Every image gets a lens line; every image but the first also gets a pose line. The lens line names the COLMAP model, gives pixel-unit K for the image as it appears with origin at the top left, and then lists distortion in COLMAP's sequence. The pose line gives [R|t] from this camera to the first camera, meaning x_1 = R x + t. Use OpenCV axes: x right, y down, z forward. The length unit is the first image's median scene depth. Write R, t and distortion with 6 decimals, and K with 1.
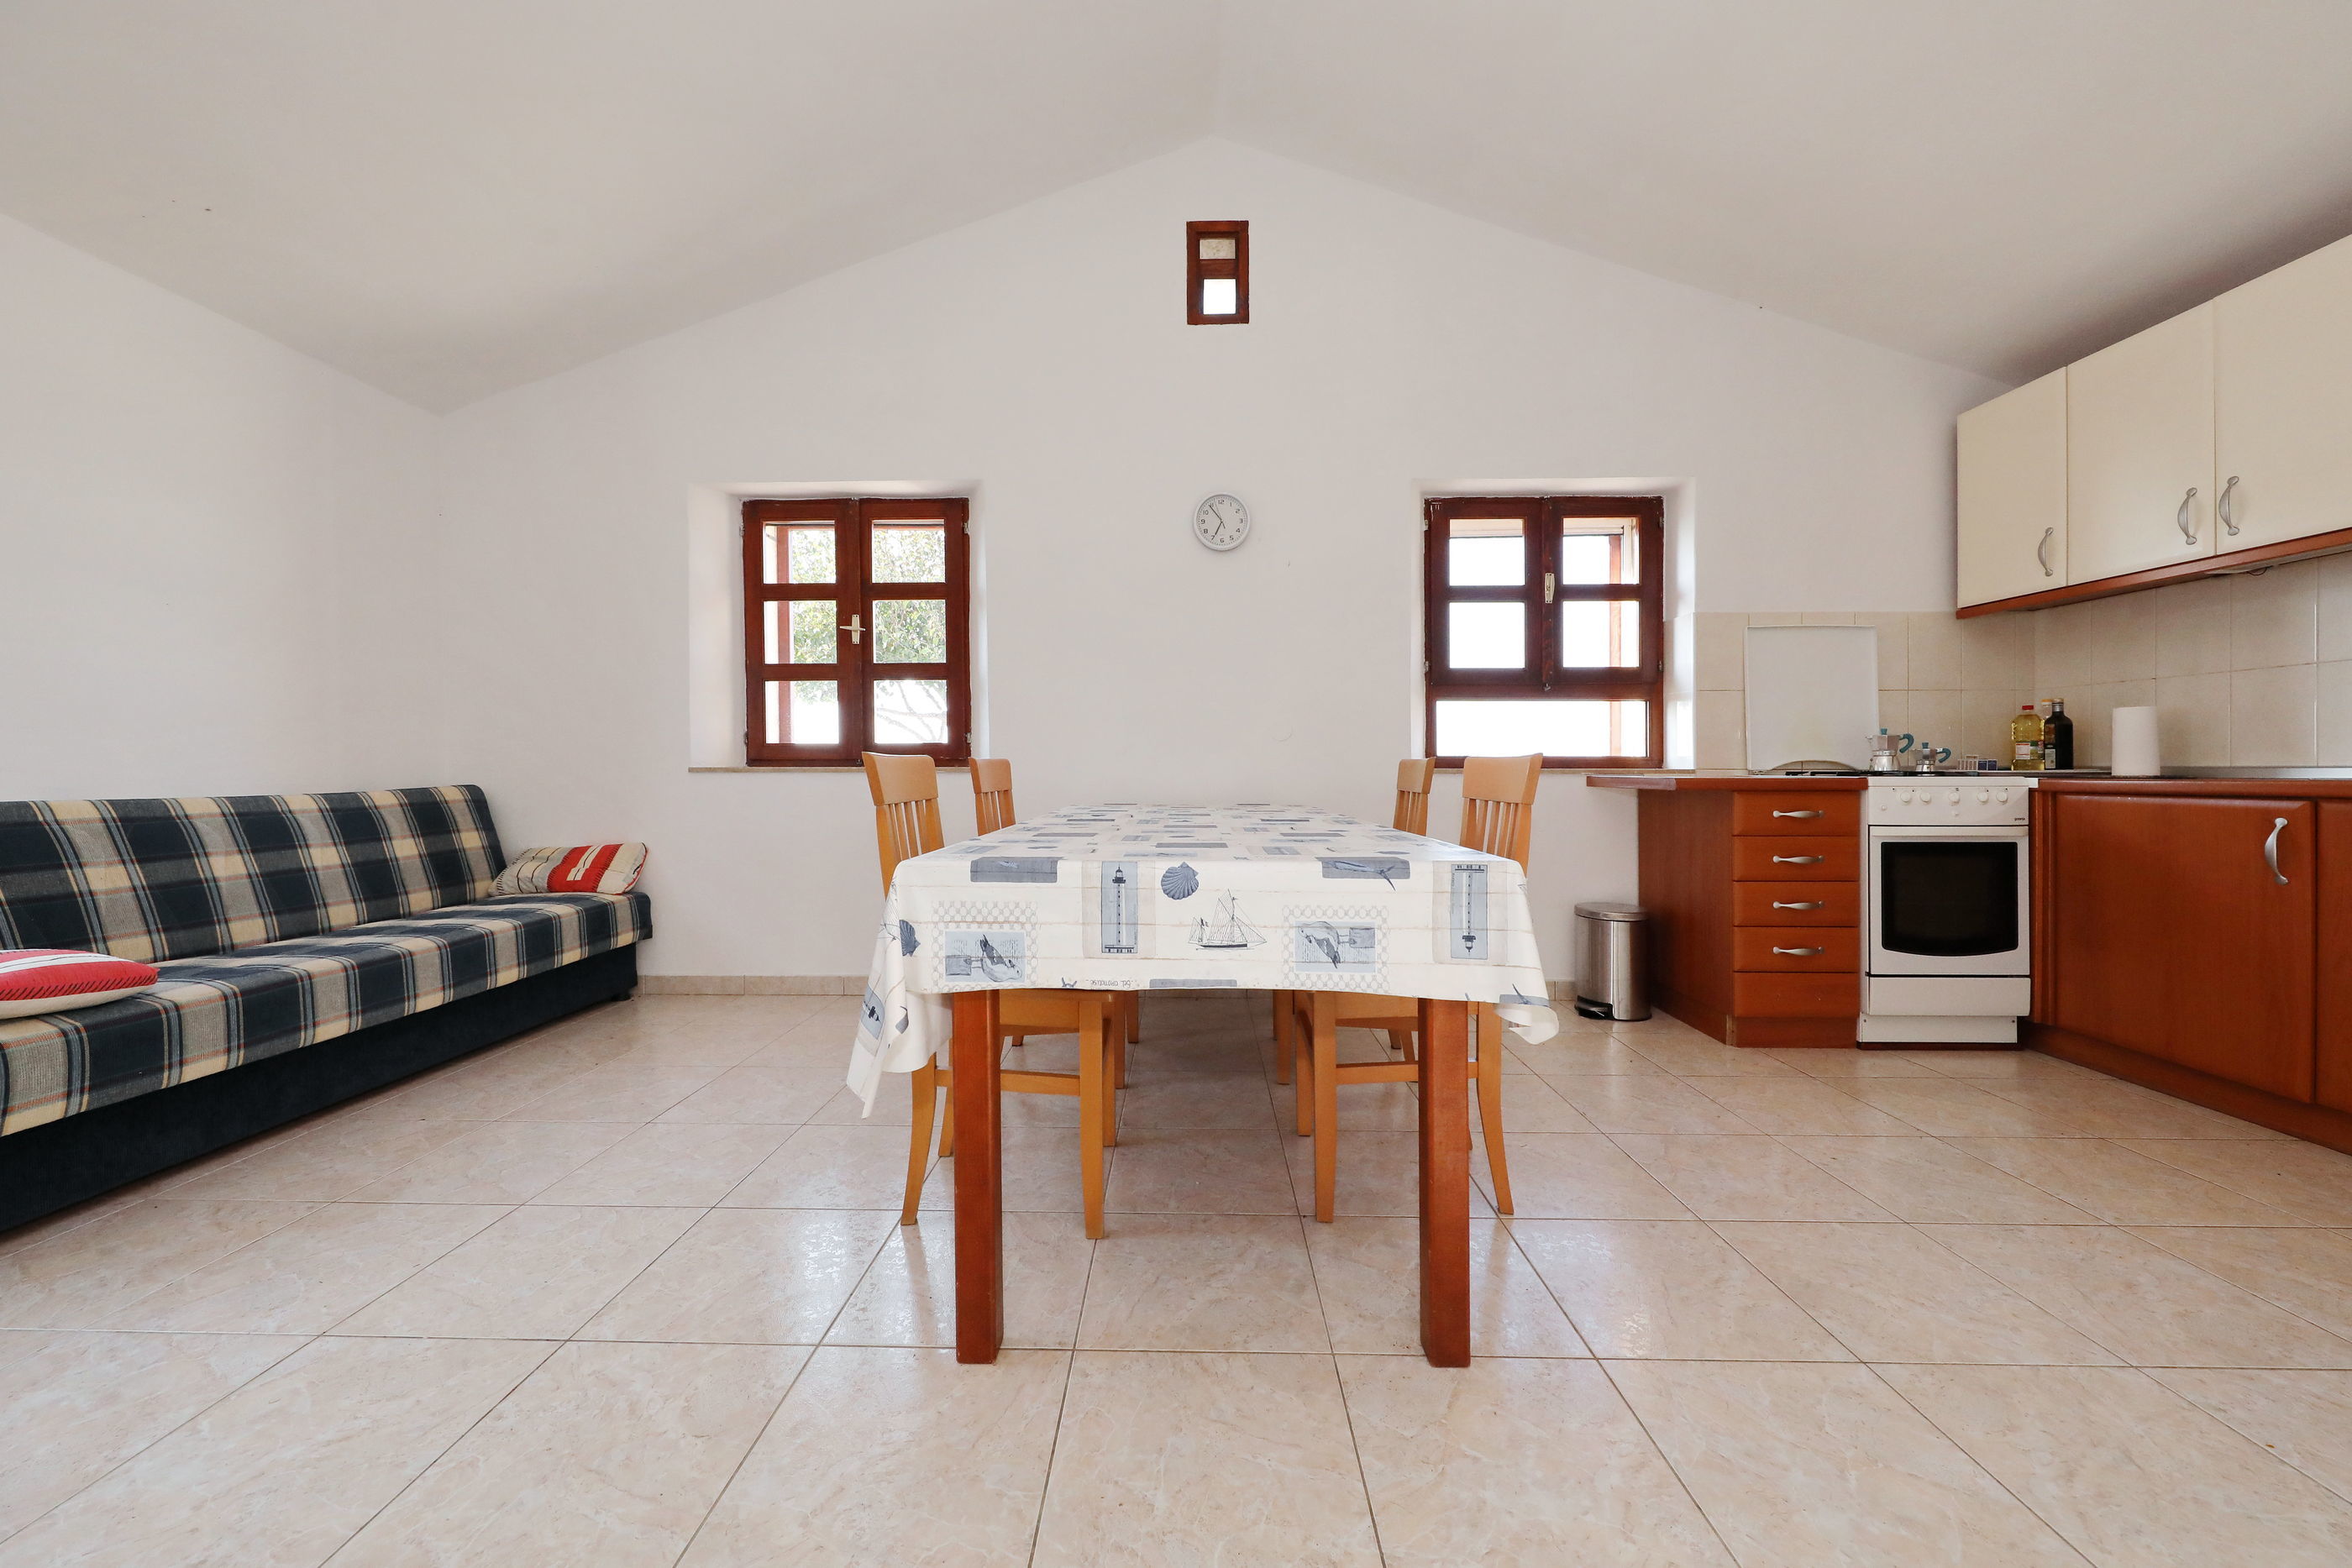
lens RADIAL K [[875.0, 0, 1172.2], [0, 875.0, 769.2], [0, 0, 1]] dist [-0.004155, 0.000028]
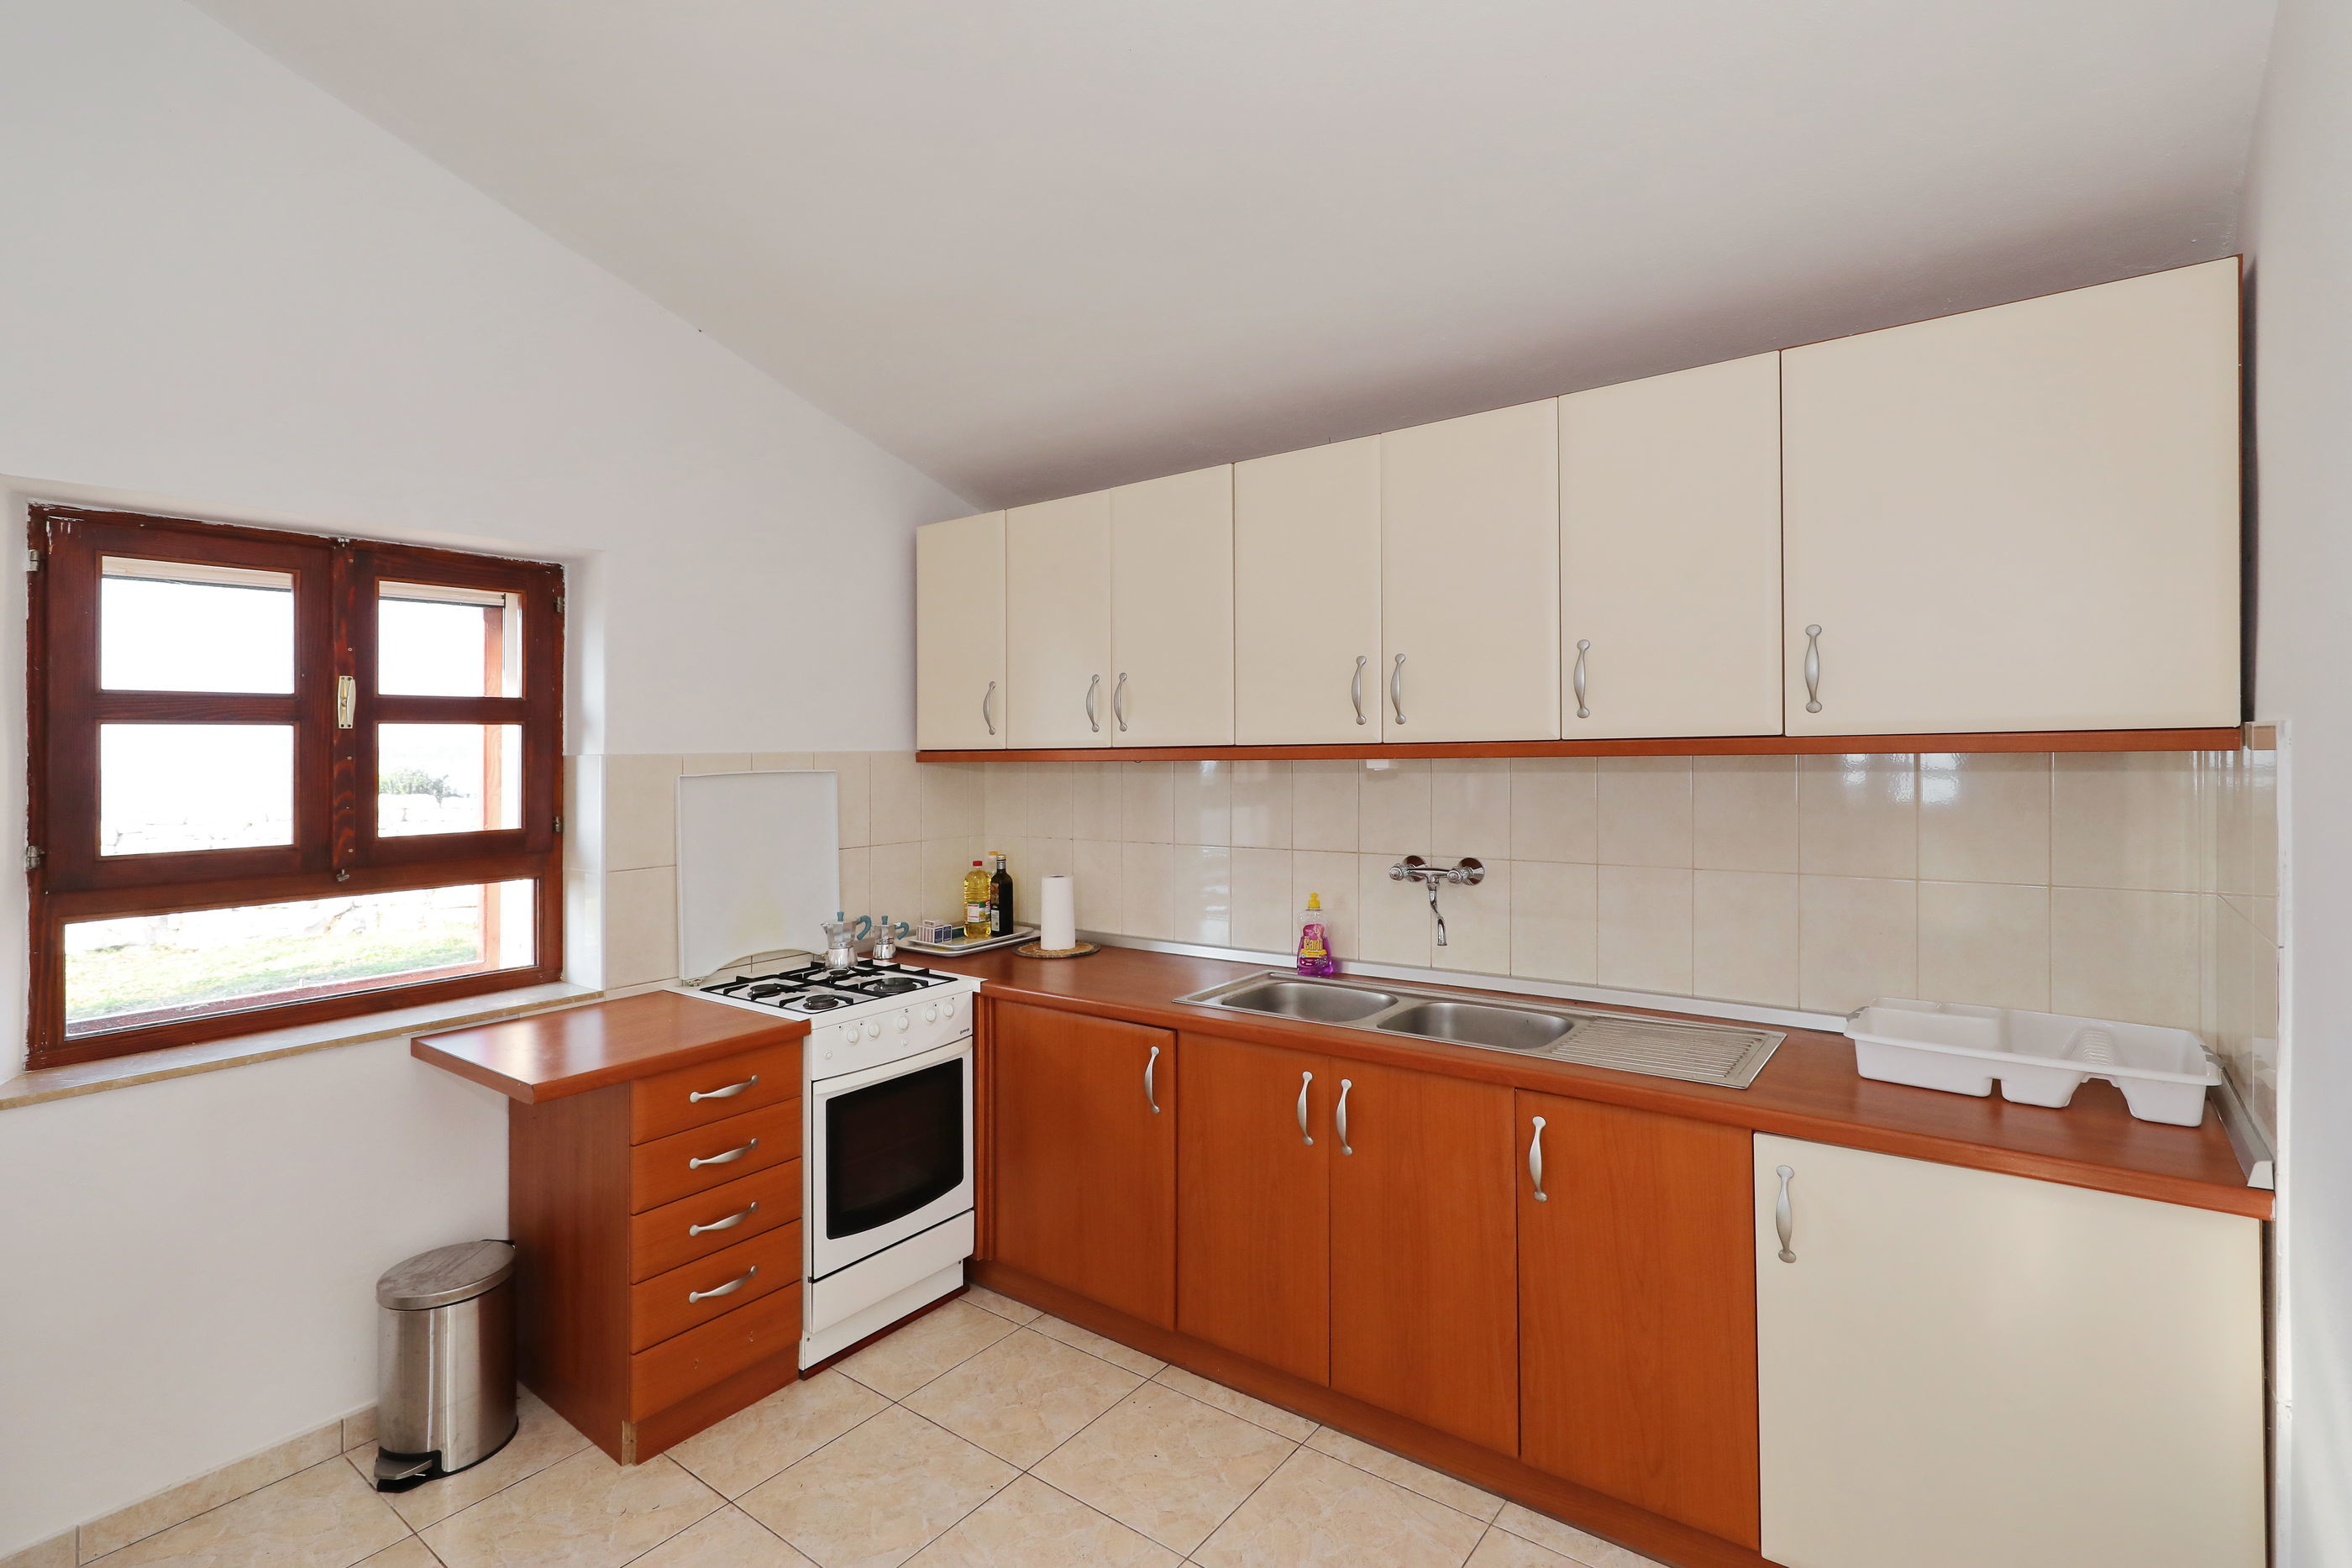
lens RADIAL K [[1076.6, 0, 1176.0], [0, 1076.6, 736.6], [0, 0, 1]] dist [0.002719, 0.000371]
pose [[0.595511, 0.004981, 0.803332, 0.209205], [0.001522, 0.999972, -0.007329, -0.196636], [-0.803346, 0.005587, 0.595486, 0.170824]]
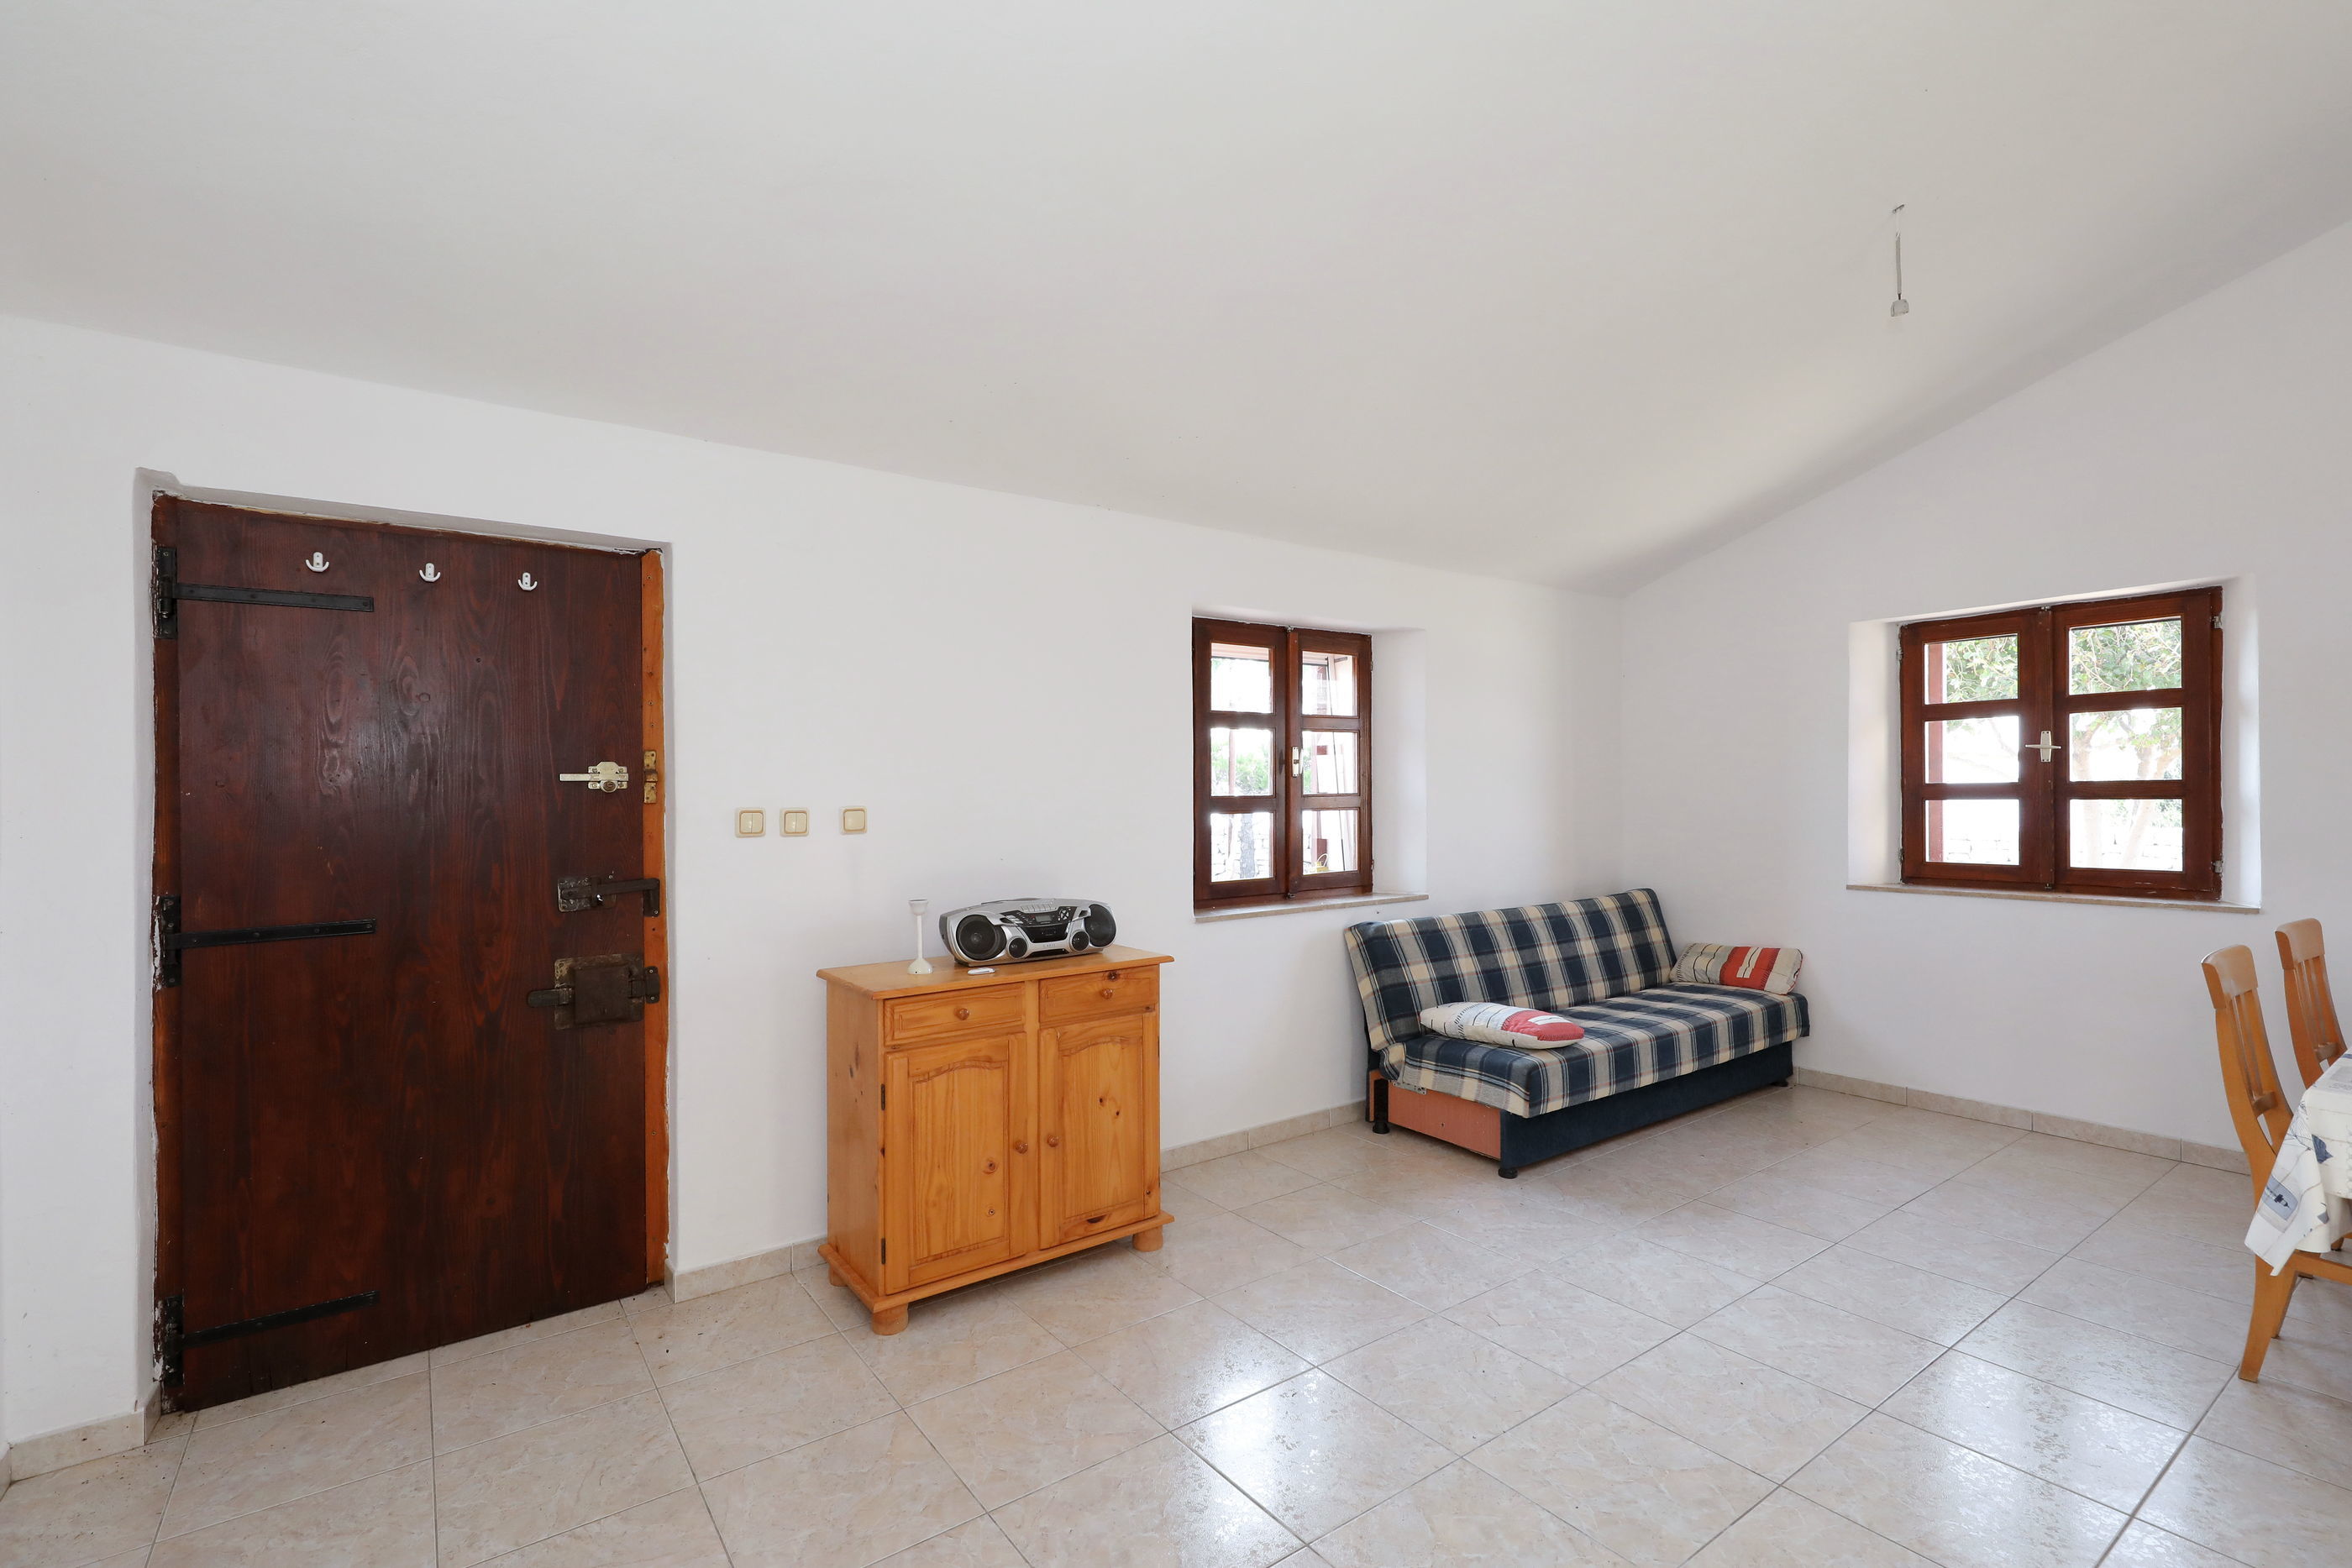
lens RADIAL K [[1037.6, 0, 1114.5], [0, 1037.6, 814.7], [0, 0, 1]] dist [0.002995, -0.000782]
pose [[0.578609, 0.008620, -0.815559, -0.033448], [0.016040, 0.999630, 0.021945, -0.143830], [0.815447, -0.025779, 0.578257, -0.524232]]
